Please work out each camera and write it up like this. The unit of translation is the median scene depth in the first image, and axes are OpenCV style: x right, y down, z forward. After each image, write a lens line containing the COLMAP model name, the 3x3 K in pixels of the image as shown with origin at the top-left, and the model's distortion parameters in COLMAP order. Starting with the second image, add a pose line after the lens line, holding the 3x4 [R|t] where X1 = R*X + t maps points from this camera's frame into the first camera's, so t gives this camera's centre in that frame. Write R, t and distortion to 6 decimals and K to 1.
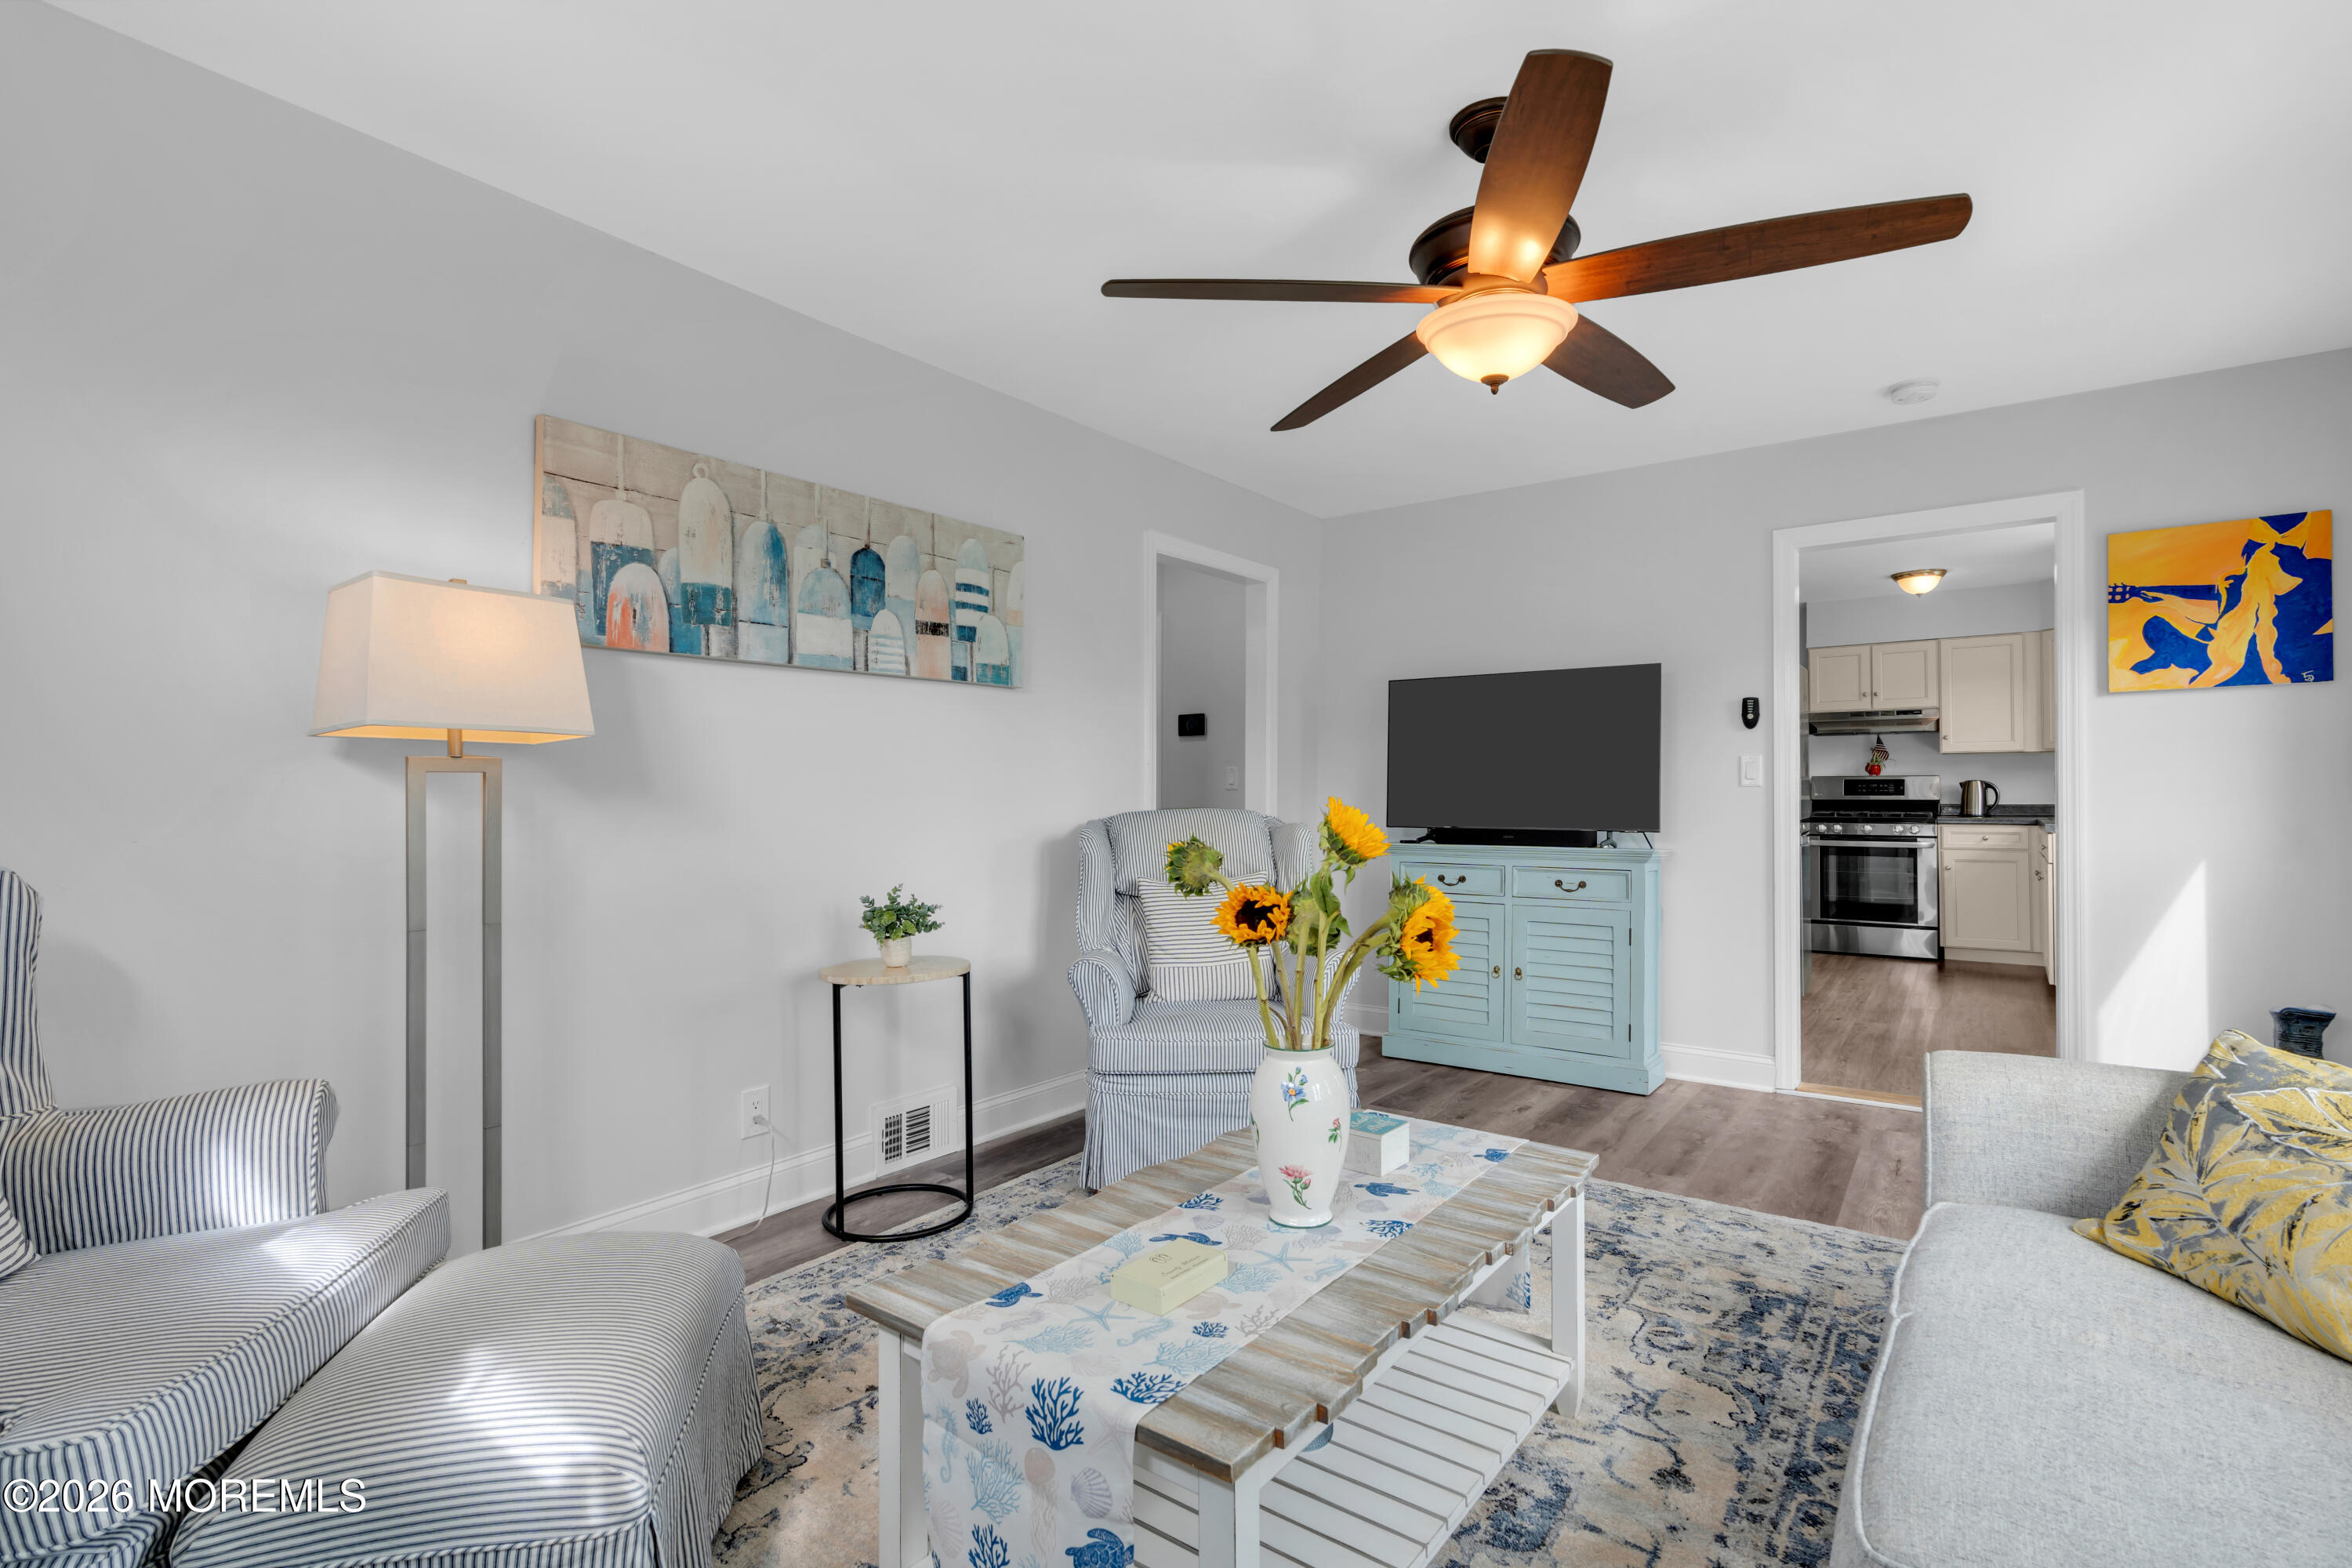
lens RADIAL K [[1107.0, 0, 1183.5], [0, 1107.0, 787.9], [0, 0, 1]] dist [-0.004276, -0.000497]
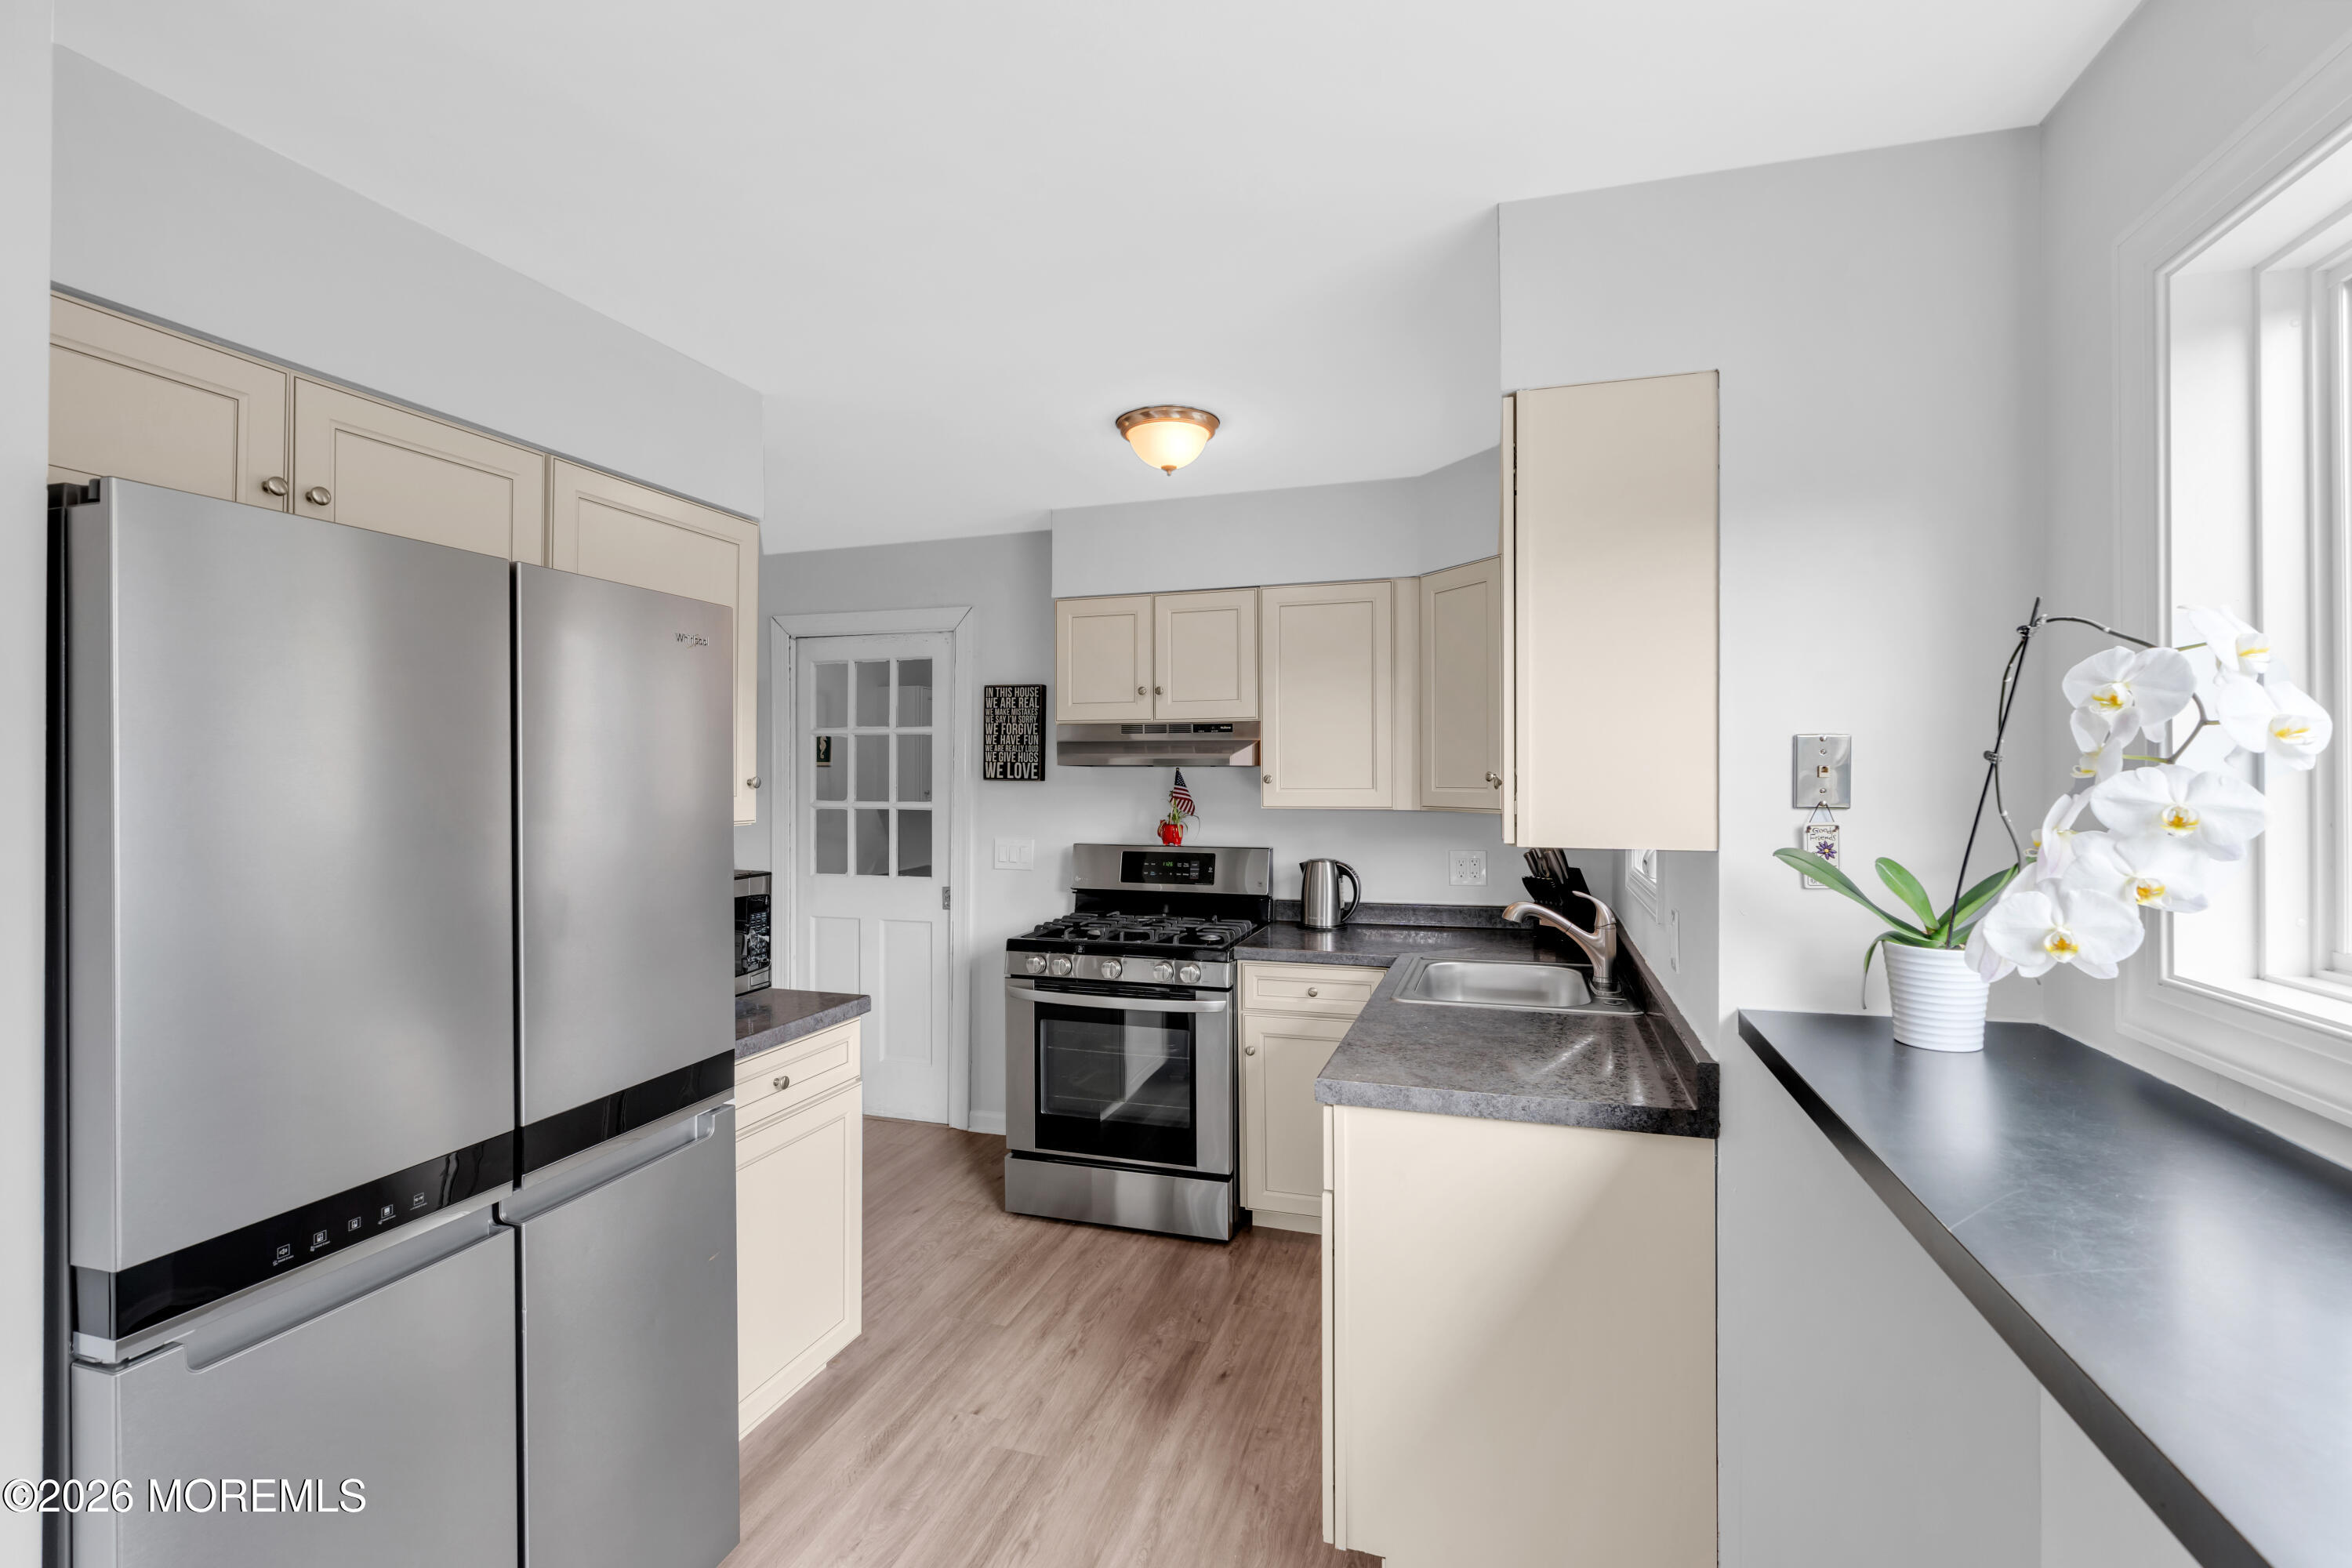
lens RADIAL K [[1107.0, 0, 1174.3], [0, 1107.0, 773.8], [0, 0, 1]] dist [-0.004276, -0.000497]
pose [[0.936878, 0.005789, 0.349607, 0.464529], [-0.003565, 0.999969, -0.007005, -0.043914], [-0.349637, 0.005317, 0.936870, 0.527720]]
